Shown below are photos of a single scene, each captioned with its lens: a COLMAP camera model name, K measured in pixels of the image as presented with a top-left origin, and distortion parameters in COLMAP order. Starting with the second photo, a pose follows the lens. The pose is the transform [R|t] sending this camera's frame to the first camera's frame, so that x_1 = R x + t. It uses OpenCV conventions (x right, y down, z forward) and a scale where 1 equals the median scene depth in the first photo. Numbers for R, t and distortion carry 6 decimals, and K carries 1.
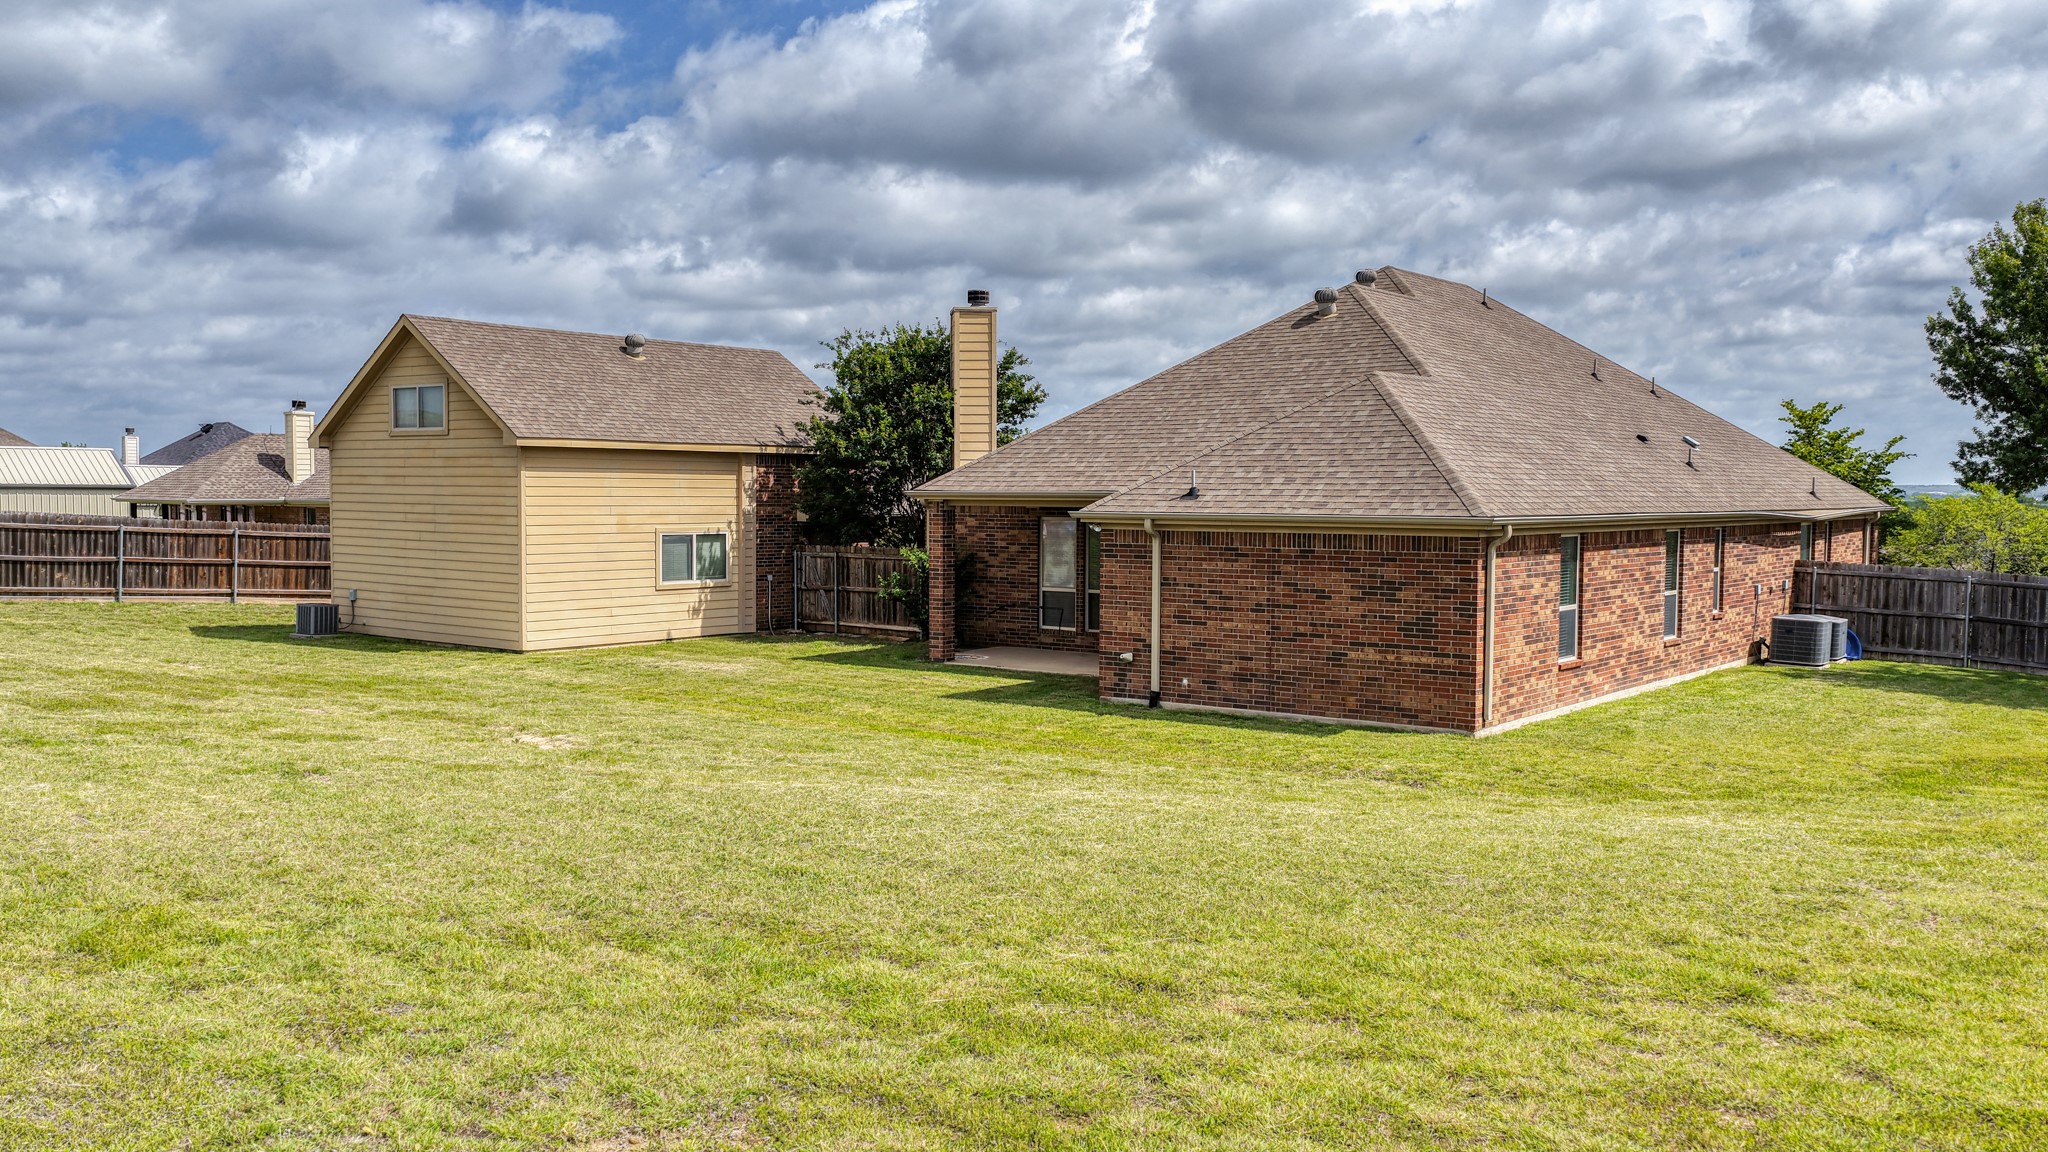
lens RADIAL K [[1649.3, 0, 1024.0], [0, 1649.3, 576.0], [0, 0, 1]] dist [0.001472, 0.002746]
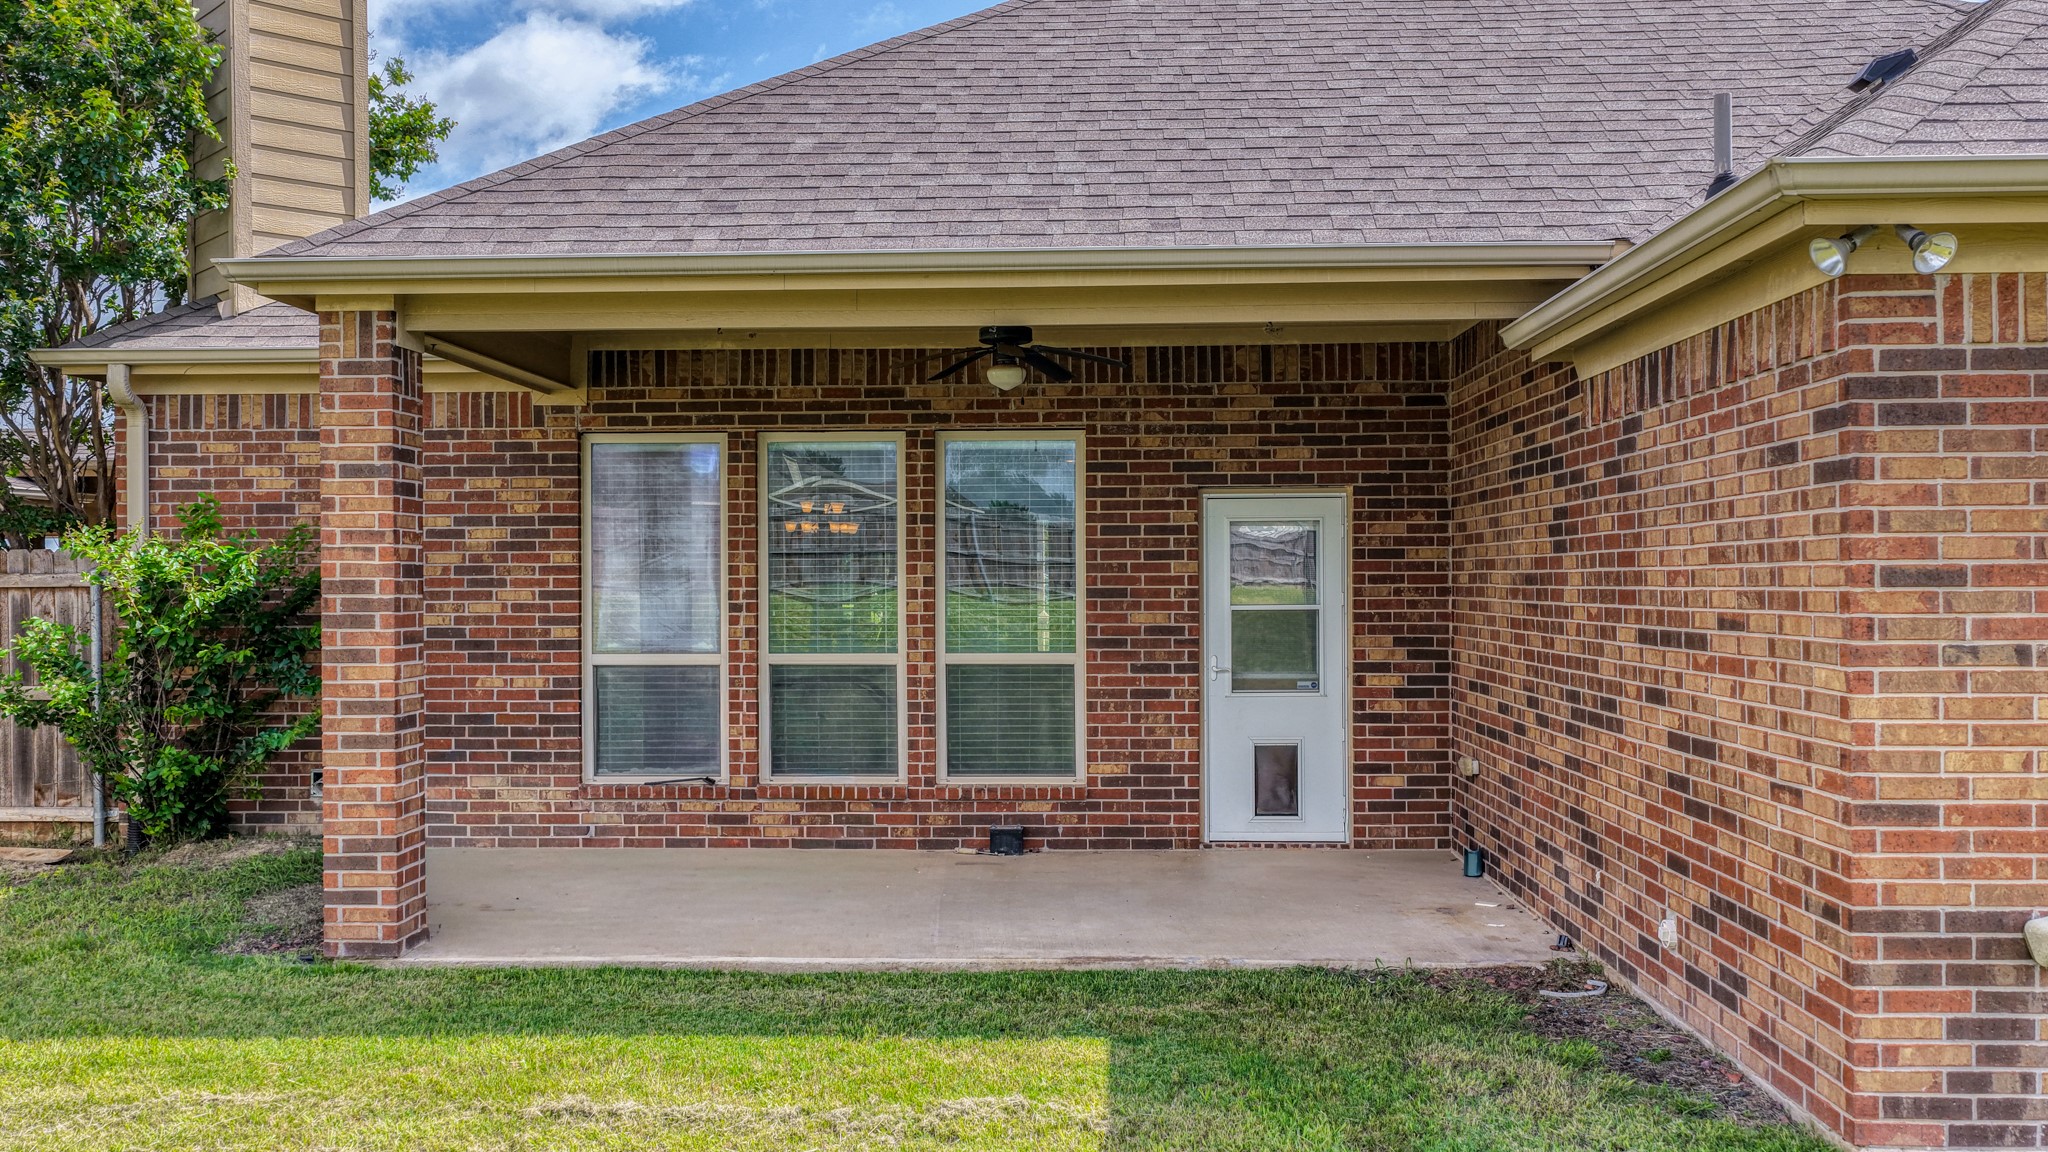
lens RADIAL K [[1711.4, 0, 1024.0], [0, 1711.4, 576.0], [0, 0, 1]] dist [-0.004024, 0.008701]
pose [[0.818582, -0.008022, 0.574333, -0.148778], [0.039213, 0.998350, -0.041945, 0.011958], [-0.573049, 0.056857, 0.817546, 0.917906]]
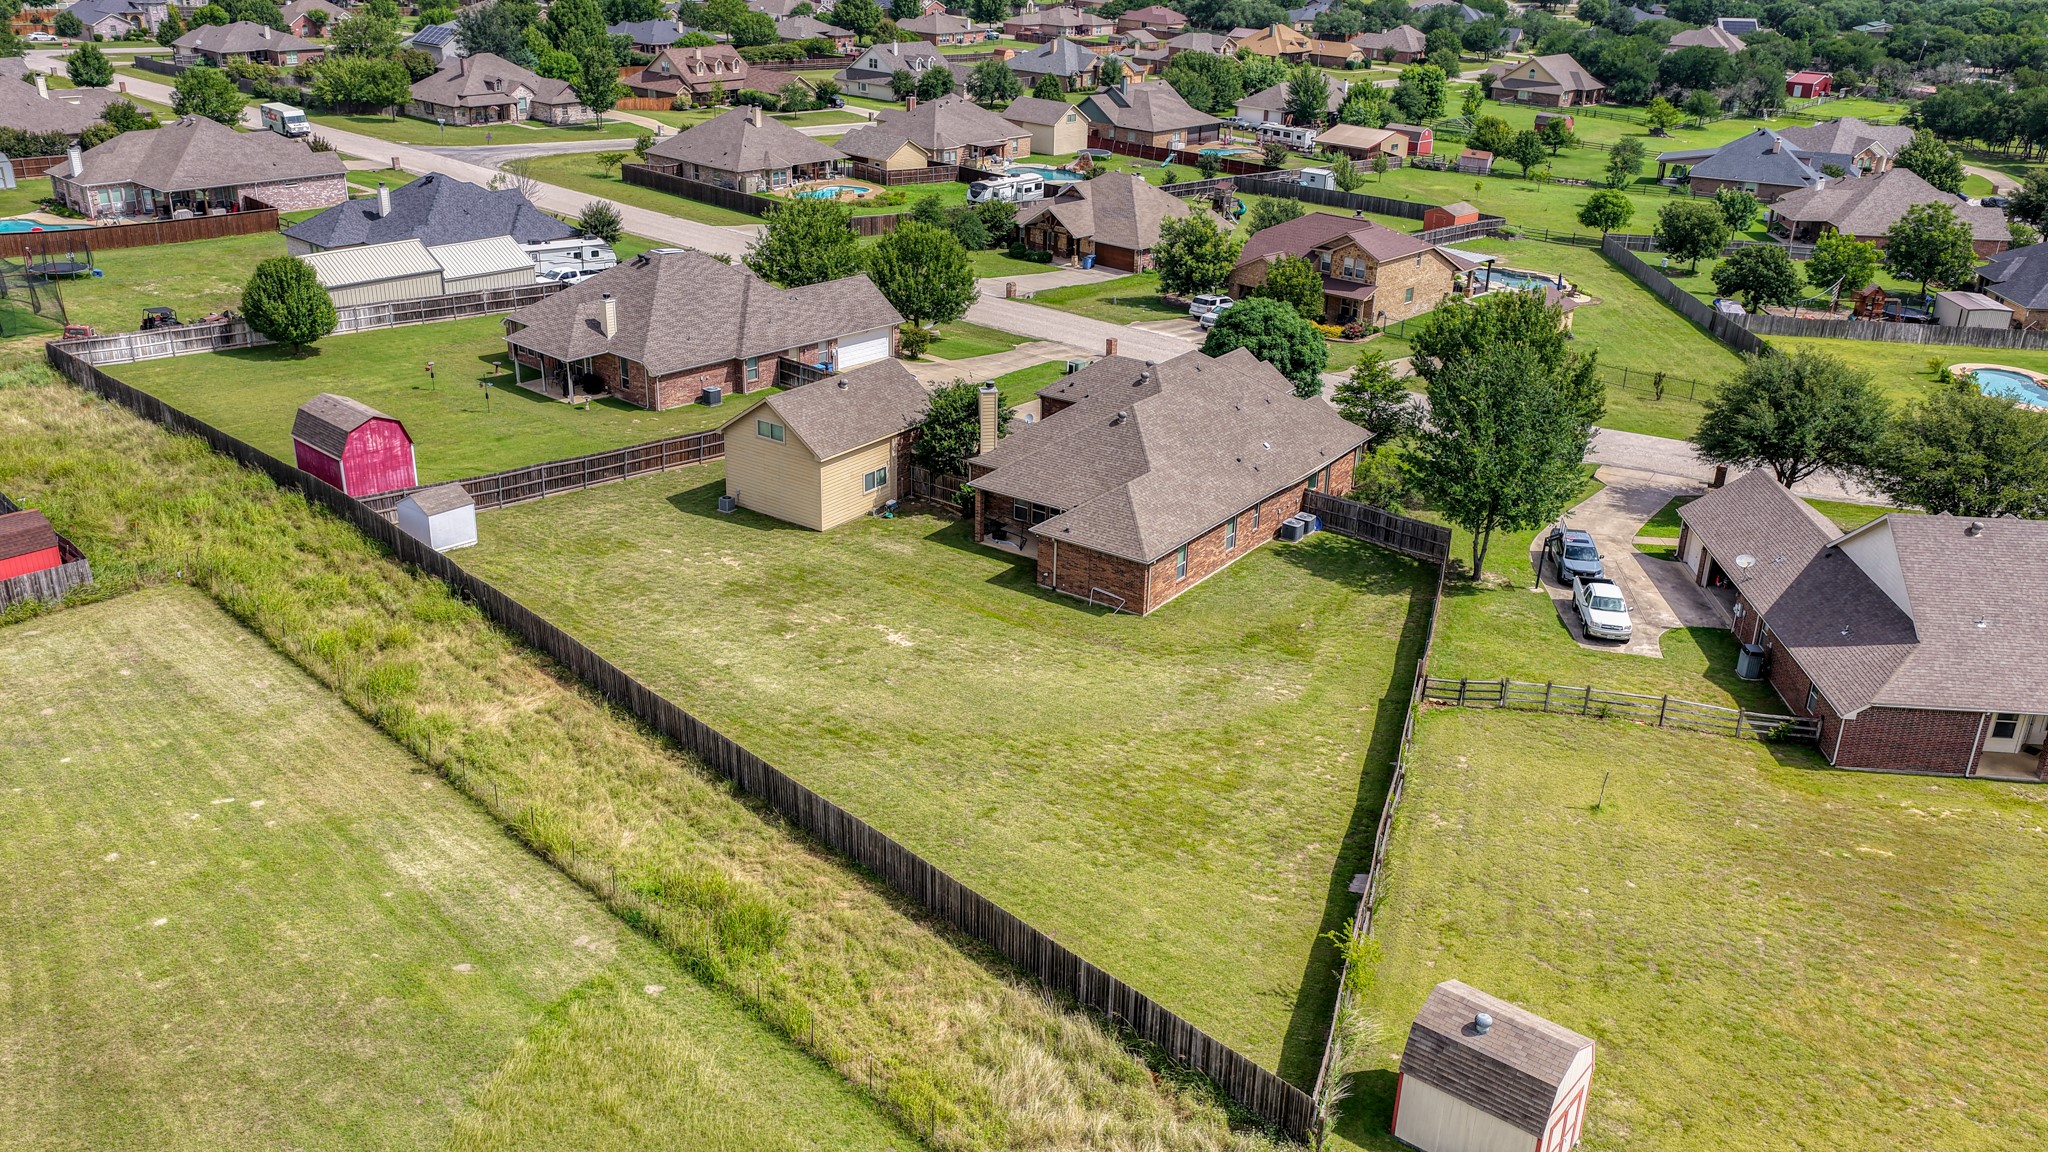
lens RADIAL K [[1649.3, 0, 1024.0], [0, 1649.3, 576.0], [0, 0, 1]] dist [0.001472, 0.002746]
pose [[0.998498, 0.003761, 0.054667, -0.155808], [-0.022786, 0.935794, 0.351809, -1.083452], [-0.049834, -0.352526, 0.934474, -2.009915]]
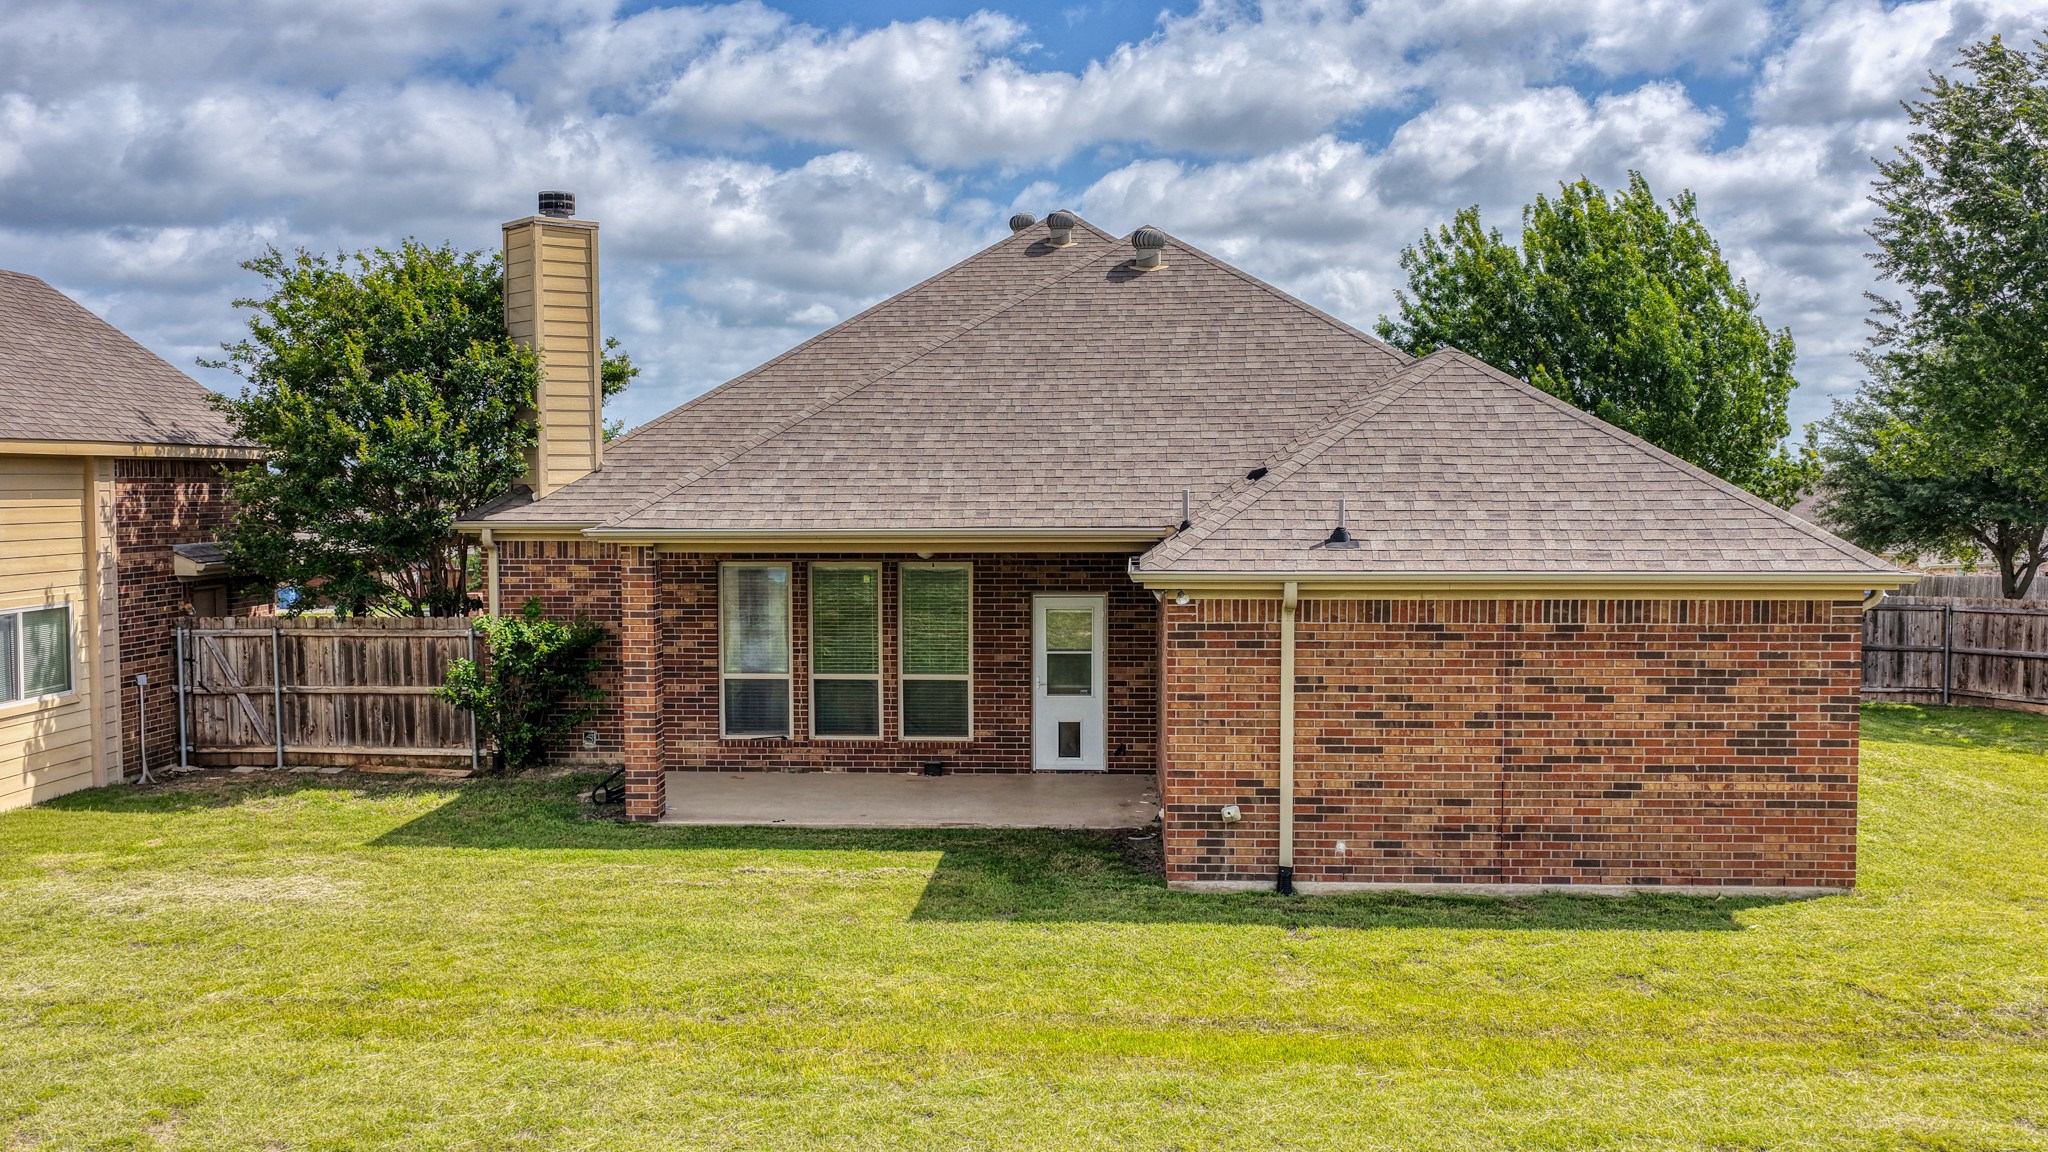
lens RADIAL K [[1711.4, 0, 1024.0], [0, 1711.4, 576.0], [0, 0, 1]] dist [-0.004024, 0.008701]
pose [[0.830712, -0.039246, 0.555317, -0.342611], [0.035960, 0.999212, 0.016824, -0.049981], [-0.555540, 0.005993, 0.831468, 0.532471]]
